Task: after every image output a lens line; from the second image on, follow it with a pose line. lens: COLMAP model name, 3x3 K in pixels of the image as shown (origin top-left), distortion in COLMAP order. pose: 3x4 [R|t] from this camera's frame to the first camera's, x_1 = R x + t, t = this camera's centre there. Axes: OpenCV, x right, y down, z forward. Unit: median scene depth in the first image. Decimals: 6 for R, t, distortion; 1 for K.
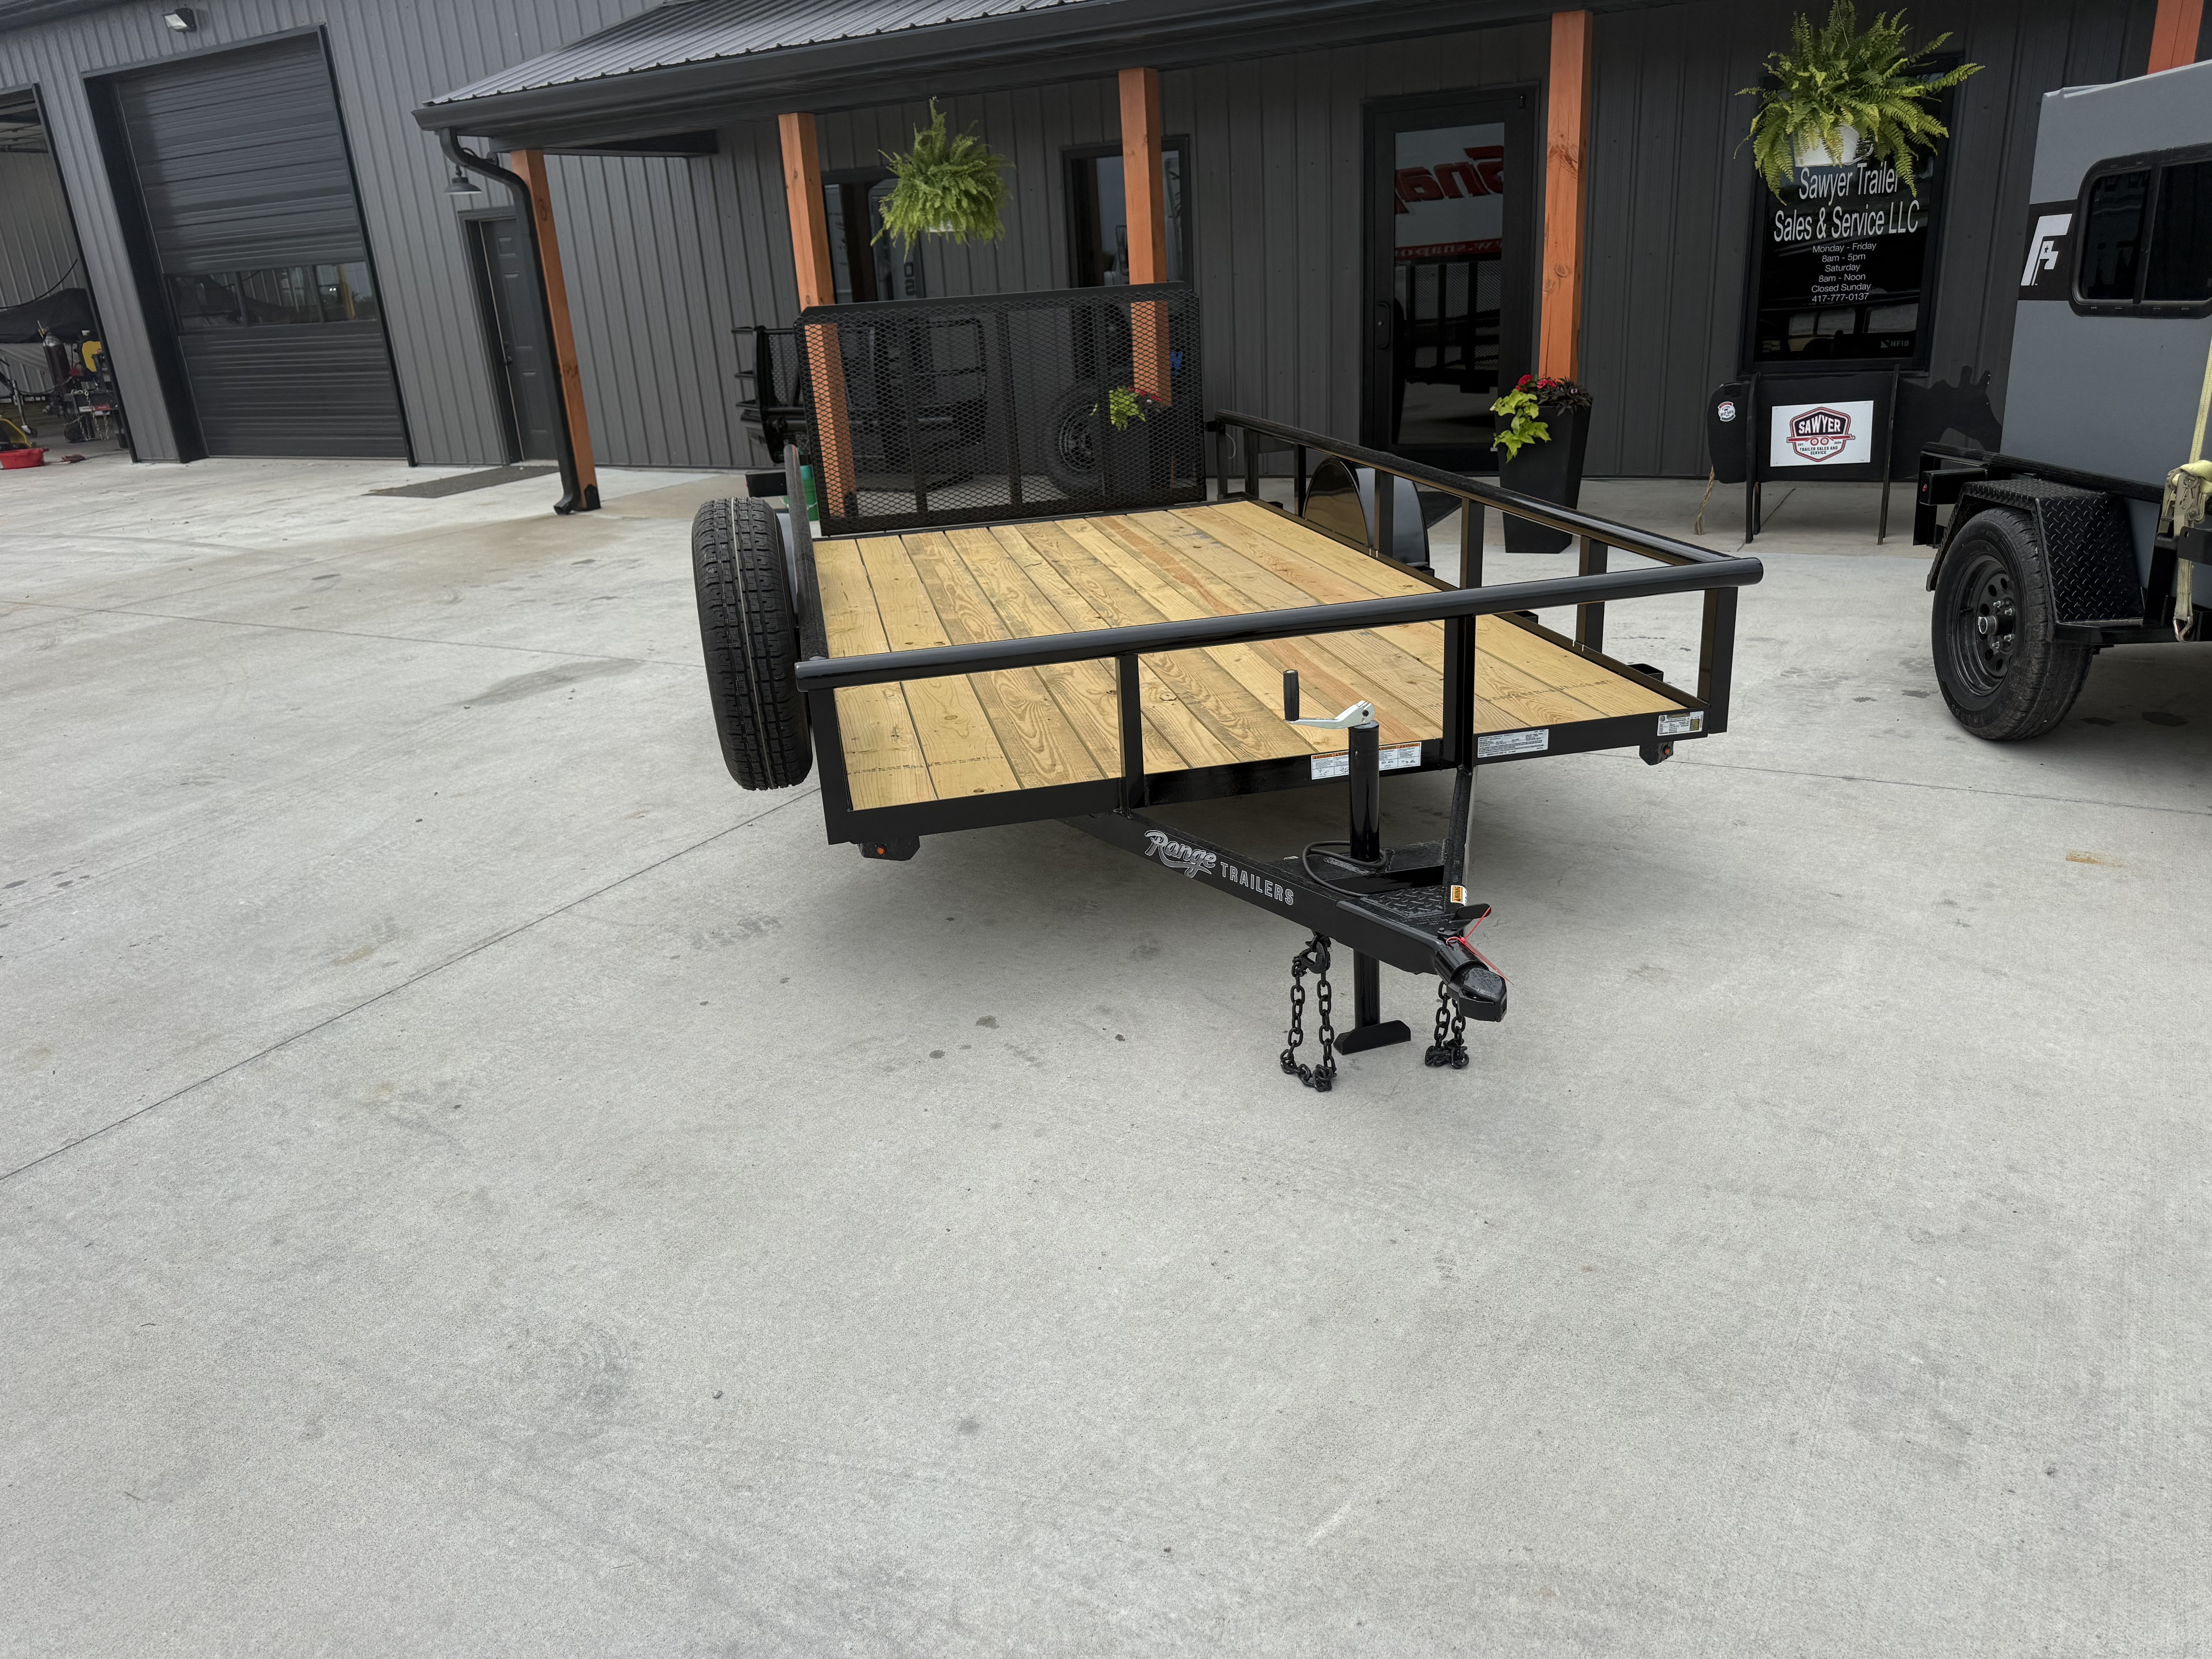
lens RADIAL K [[1562.1, 0, 1106.0], [0, 1562.1, 829.5], [0, 0, 1]] dist [0.001949, -0.000404]
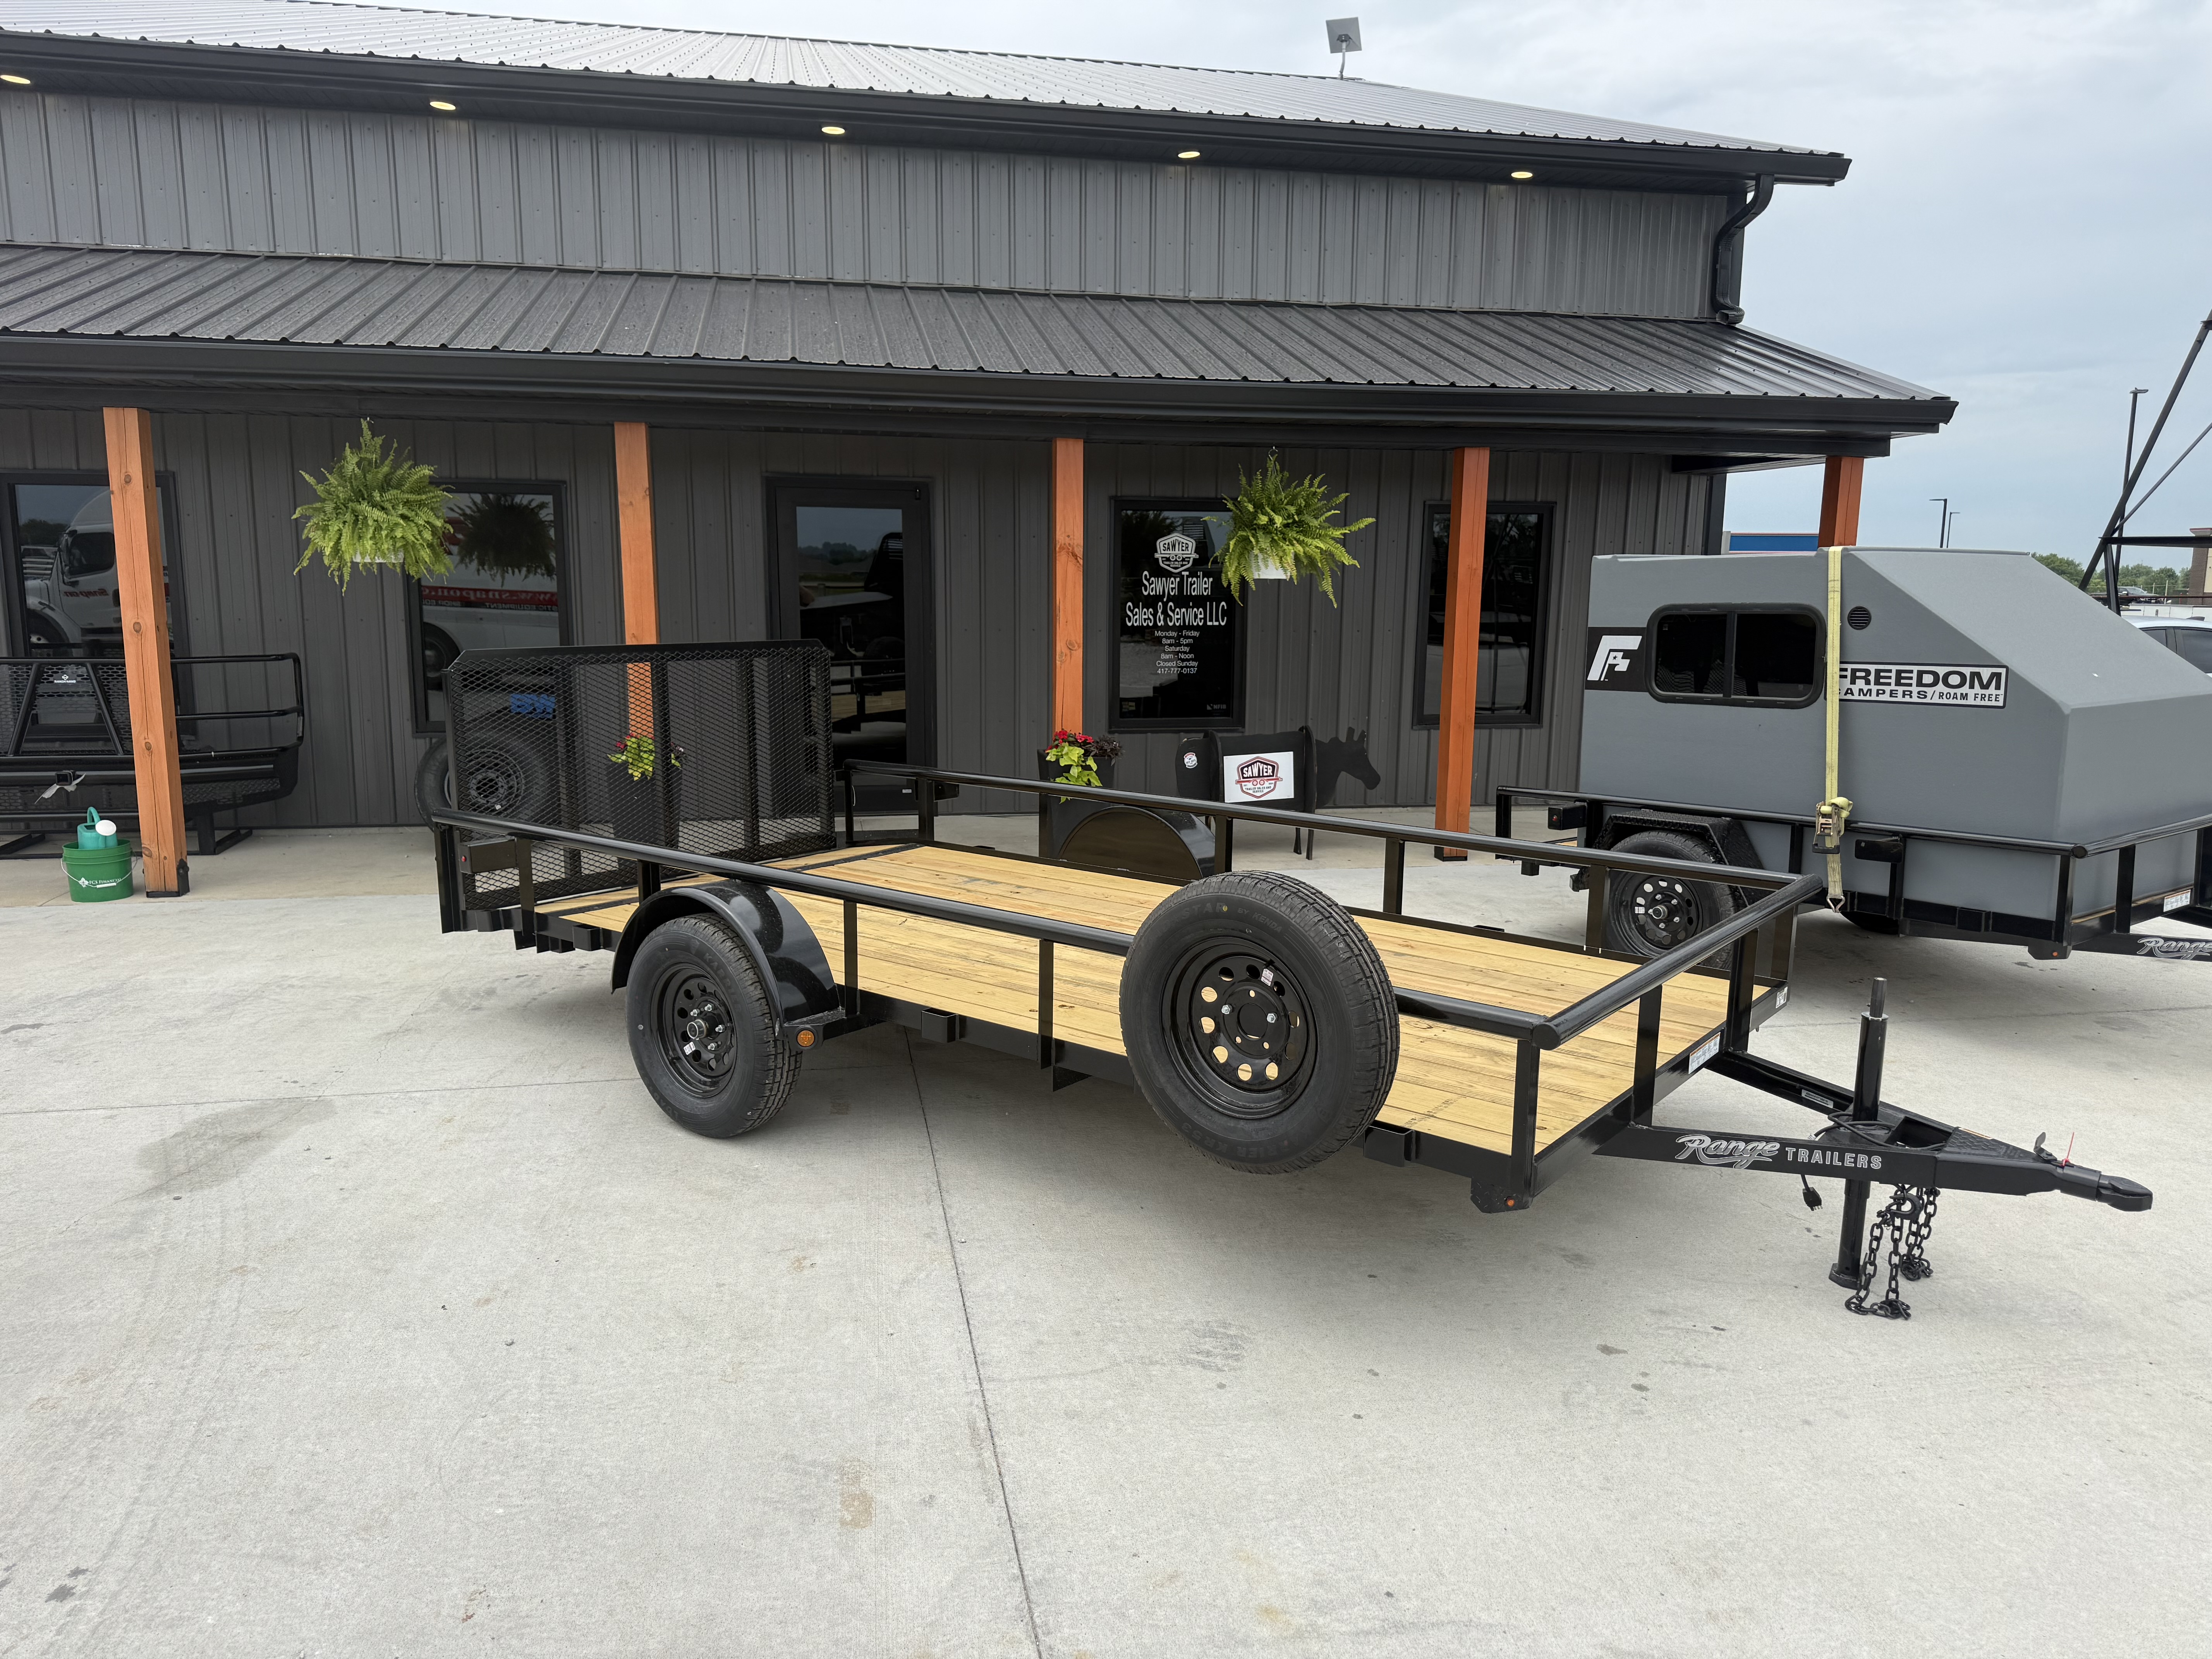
lens RADIAL K [[1554.9, 0, 1098.2], [0, 1554.9, 792.9], [0, 0, 1]] dist [0.138975, -0.221834]
pose [[0.754121, -0.021646, 0.656379, -0.531317], [0.171315, 0.971336, -0.164793, -0.063493], [-0.633998, 0.236721, 0.736213, 0.181482]]
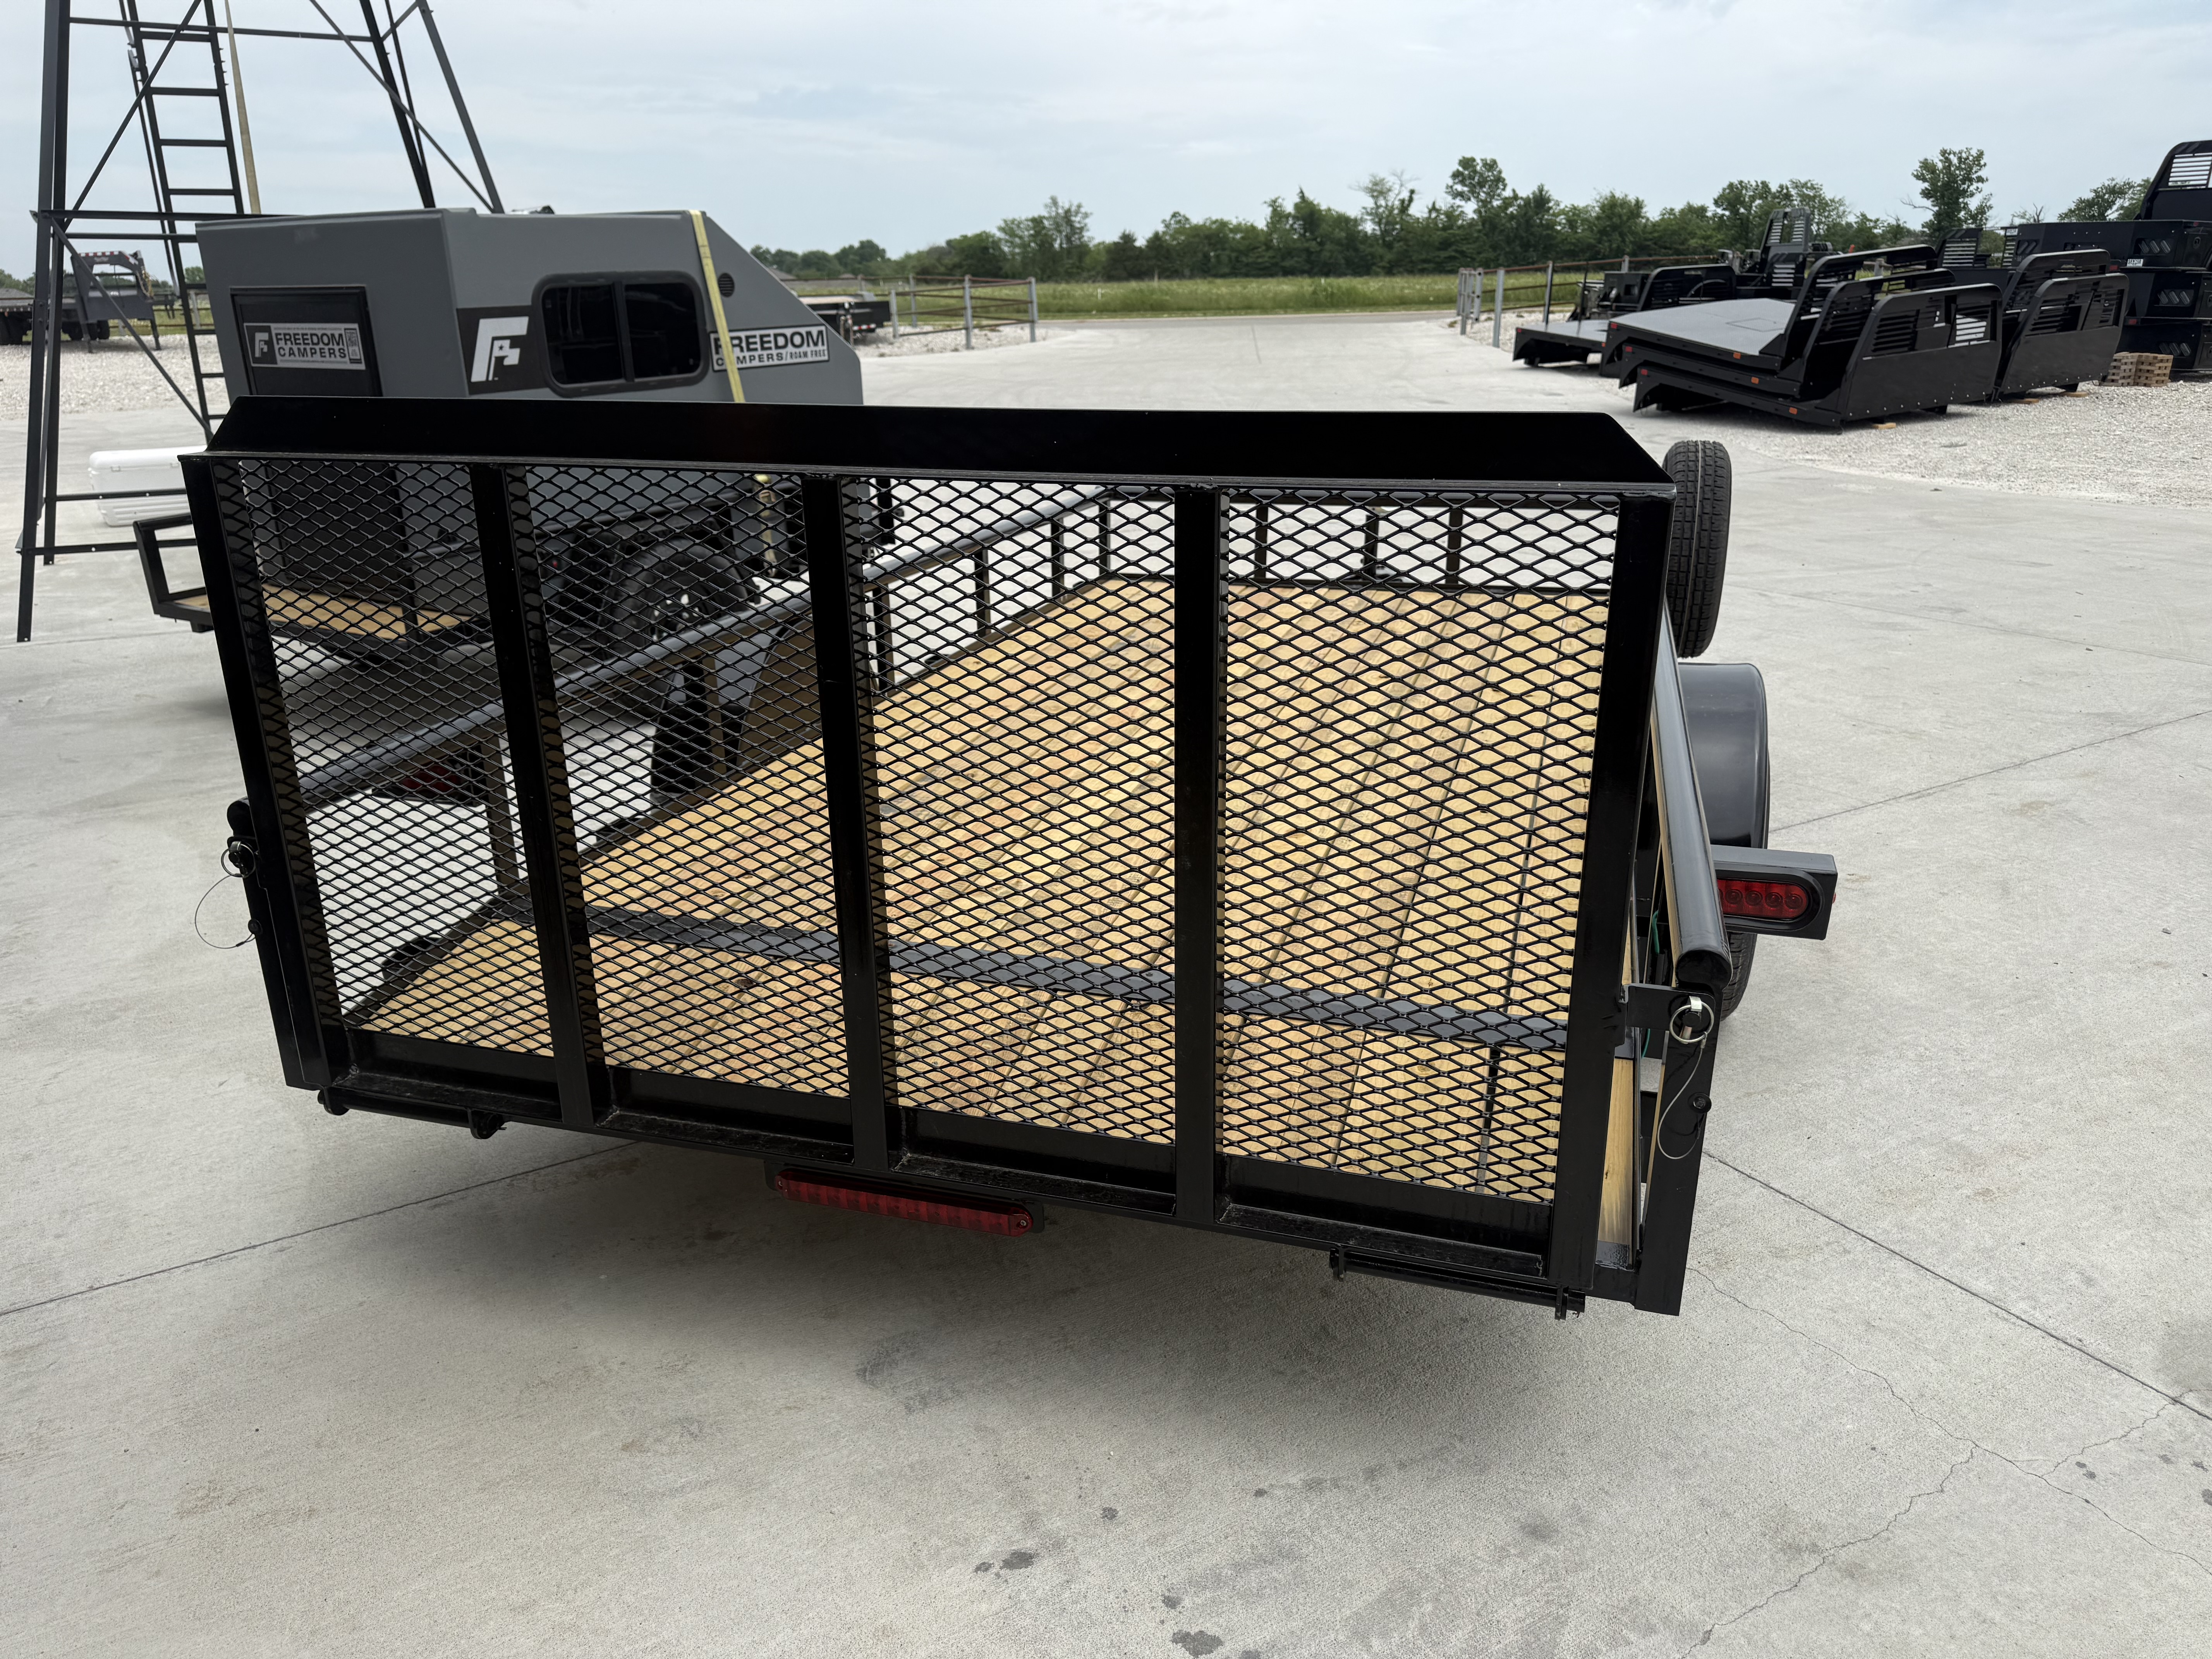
lens RADIAL K [[1547.5, 0, 1106.0], [0, 1547.5, 829.5], [0, 0, 1]] dist [0.110302, -0.192286]
pose [[-0.879193, -0.083683, 0.469060, -0.253034], [0.226093, 0.793288, 0.565310, -0.462629], [-0.419407, 0.603068, -0.678533, 1.303543]]
